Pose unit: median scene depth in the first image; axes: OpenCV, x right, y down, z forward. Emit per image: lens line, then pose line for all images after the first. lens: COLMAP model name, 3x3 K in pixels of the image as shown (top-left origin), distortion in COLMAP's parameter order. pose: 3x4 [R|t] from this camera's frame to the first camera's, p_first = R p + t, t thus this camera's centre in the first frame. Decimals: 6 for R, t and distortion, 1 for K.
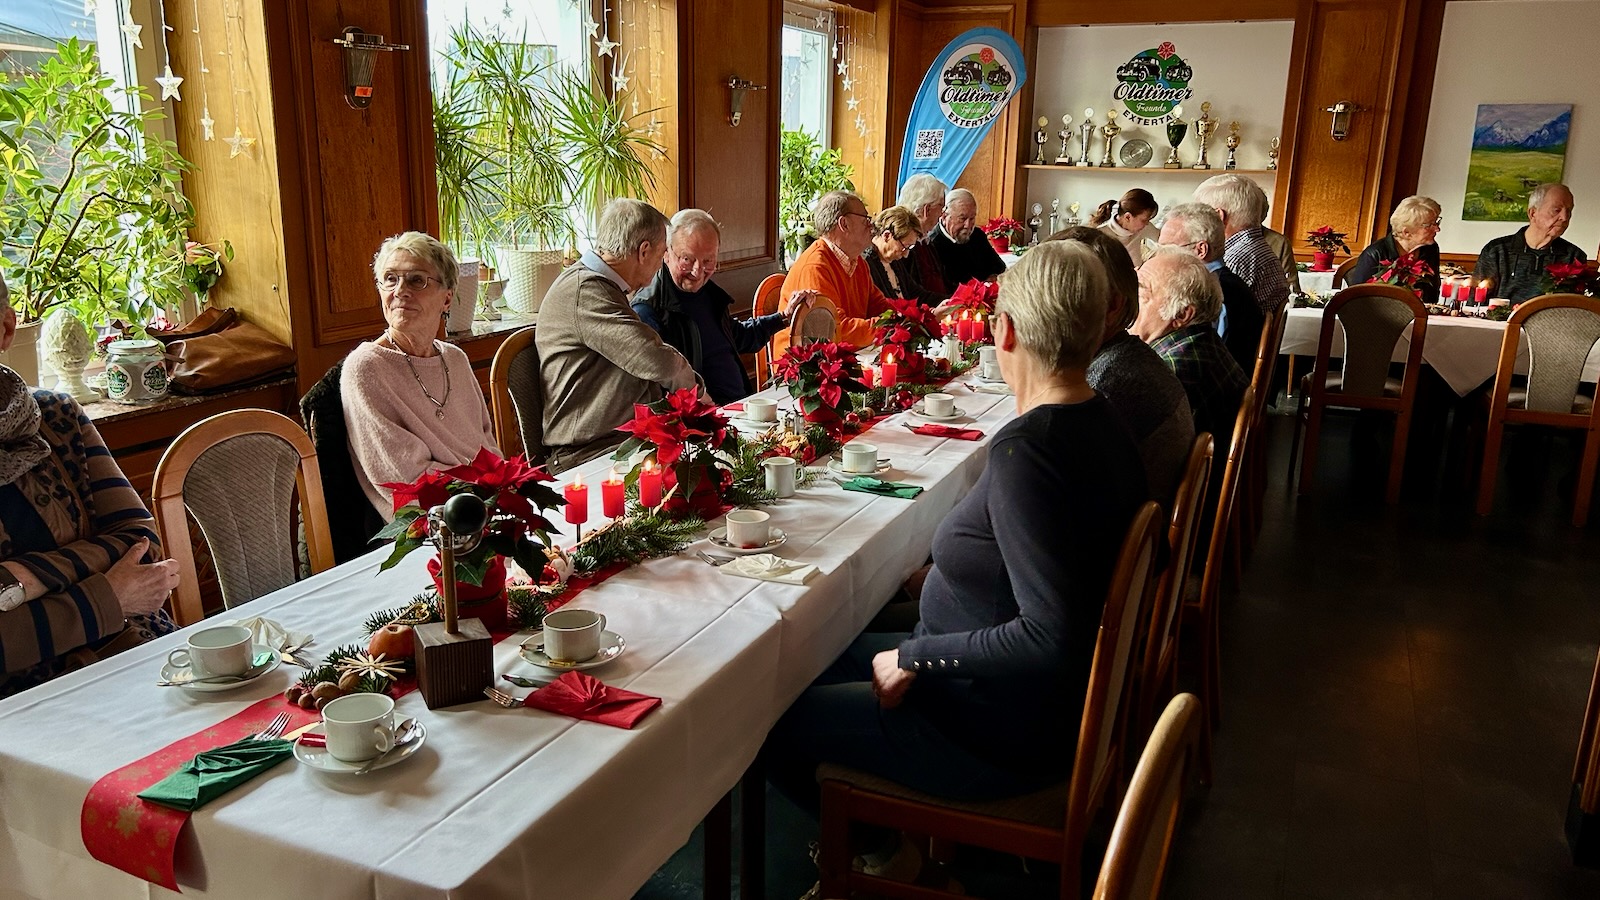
lens RADIAL K [[1217.4, 0, 800.0], [0, 1217.4, 450.0], [0, 0, 1]] dist [0.104828, -0.099695]
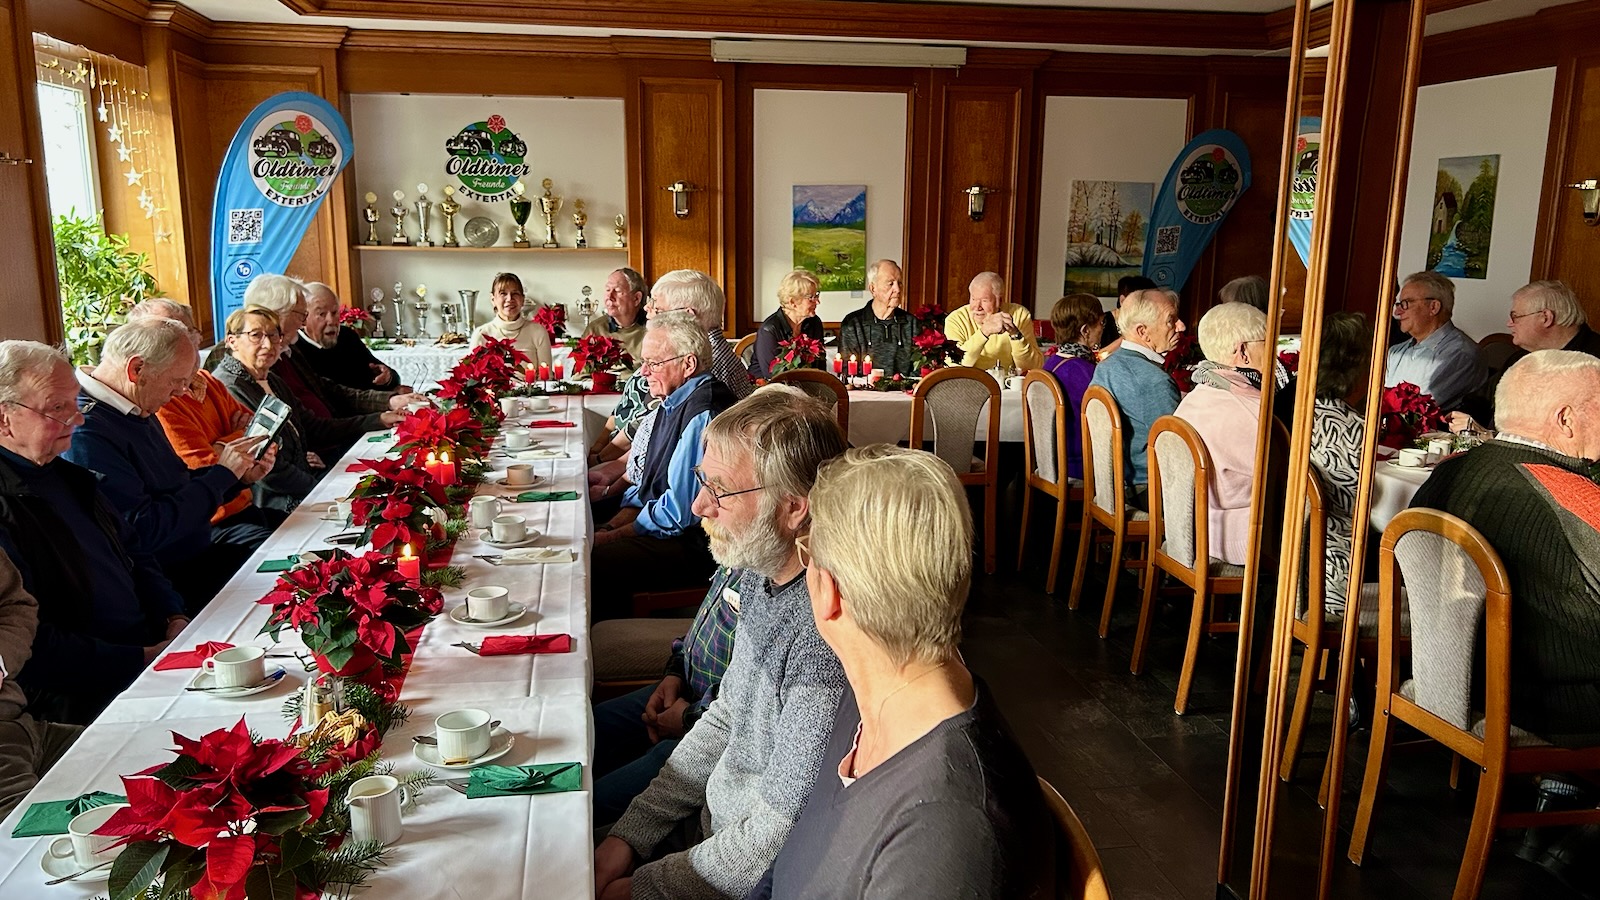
lens RADIAL K [[1218.2, 0, 802.3], [0, 1218.2, 484.4], [0, 0, 1]] dist [0.007756, -0.001343]
pose [[0.833442, -0.134498, 0.535989, -0.047216], [0.145018, 0.989168, 0.022718, -0.040665], [-0.533239, 0.058794, 0.843919, 0.112699]]
